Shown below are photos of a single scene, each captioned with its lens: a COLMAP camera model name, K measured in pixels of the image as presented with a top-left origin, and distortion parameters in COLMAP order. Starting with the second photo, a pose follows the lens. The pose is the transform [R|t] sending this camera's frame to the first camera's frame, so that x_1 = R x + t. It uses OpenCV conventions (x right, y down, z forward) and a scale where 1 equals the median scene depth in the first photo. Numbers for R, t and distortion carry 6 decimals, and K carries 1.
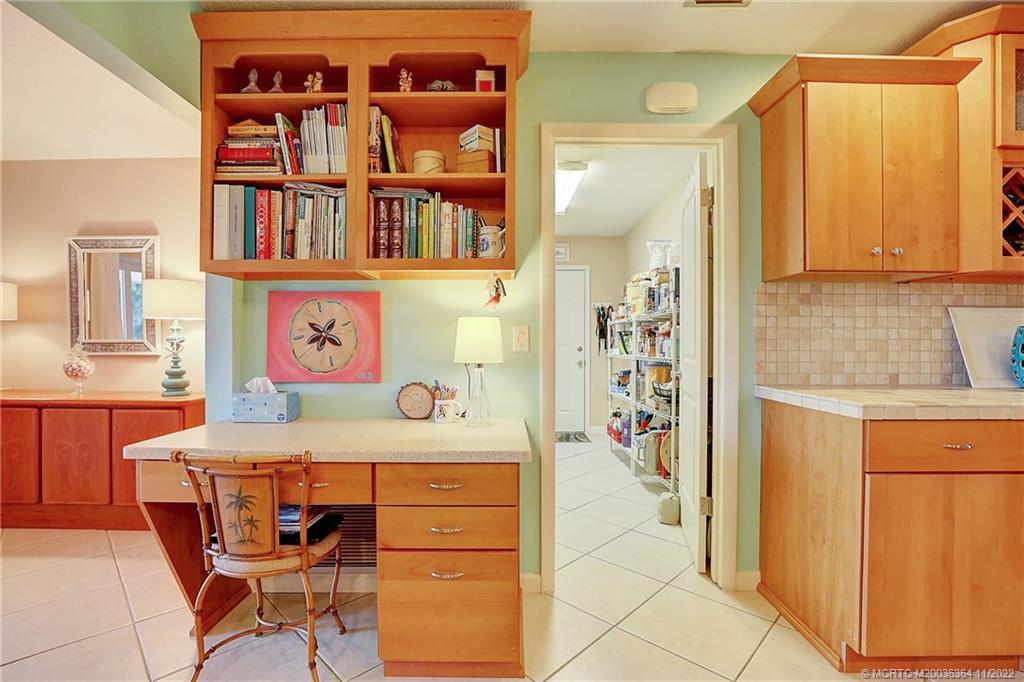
lens RADIAL K [[467.7, 0, 507.7], [0, 467.7, 342.8], [0, 0, 1]] dist [-0.040966, 0.010519]
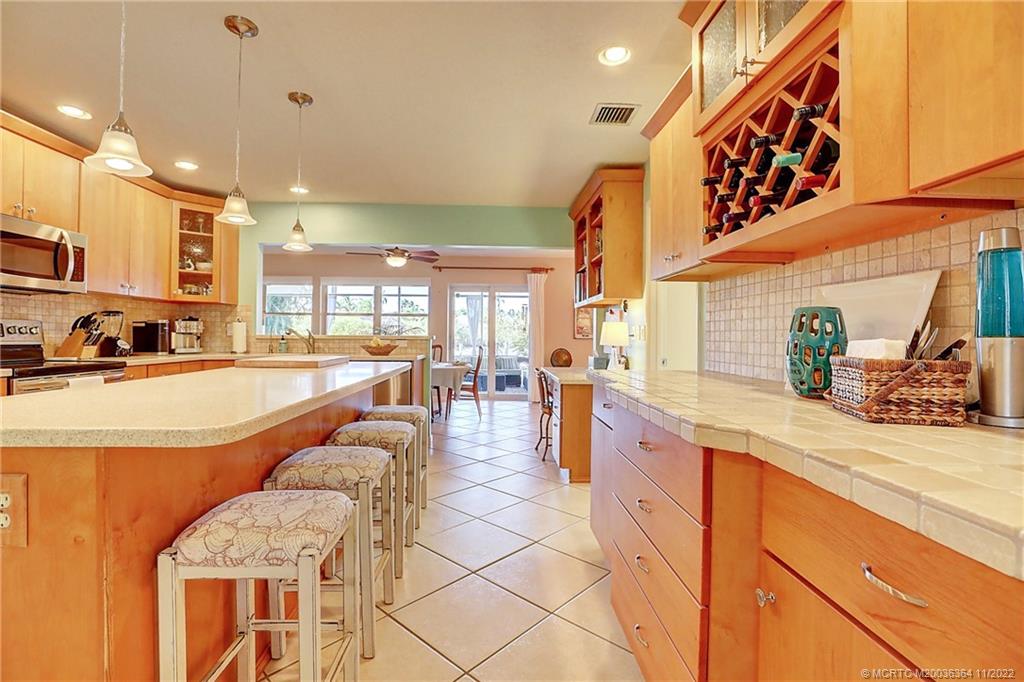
lens RADIAL K [[468.9, 0, 509.2], [0, 468.9, 336.7], [0, 0, 1]] dist [-0.041628, 0.011029]
pose [[0.038438, 0.001303, -0.999260, 1.540445], [-0.006008, 0.999981, 0.001073, 0.007024], [0.999243, 0.005962, 0.038445, 0.404829]]
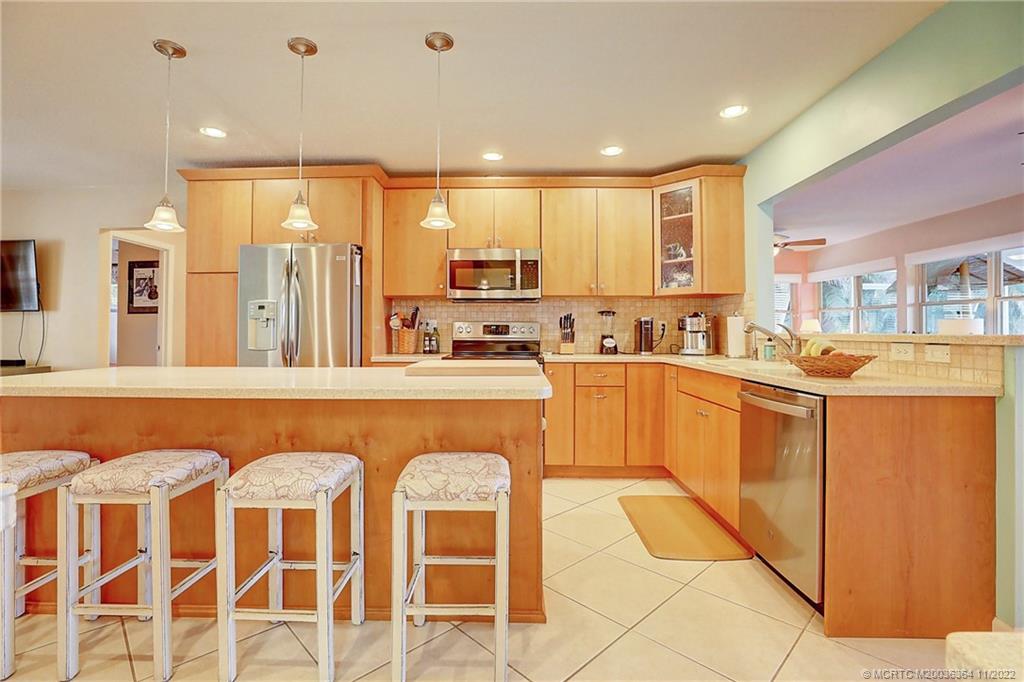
lens RADIAL K [[476.5, 0, 505.1], [0, 476.5, 322.5], [0, 0, 1]] dist [-0.029502, 0.000739]
pose [[-0.999608, -0.002341, 0.027895, 0.222047], [-0.002839, 0.999837, -0.017834, 0.002579], [-0.027849, -0.017906, -0.999452, 0.862040]]
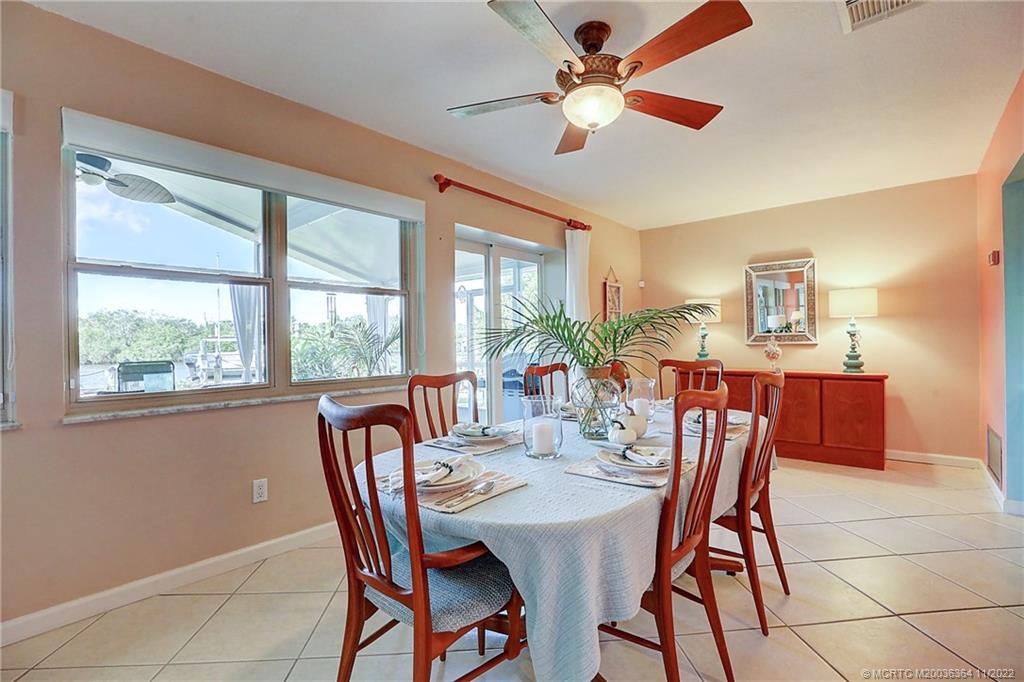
lens RADIAL K [[473.3, 0, 503.3], [0, 473.3, 346.7], [0, 0, 1]] dist [-0.018442, 0.000864]
pose [[0.755004, -0.008589, -0.655664, -0.758783], [0.014996, 0.999879, 0.004170, 0.021792], [0.655549, -0.012980, 0.755041, -0.948081]]
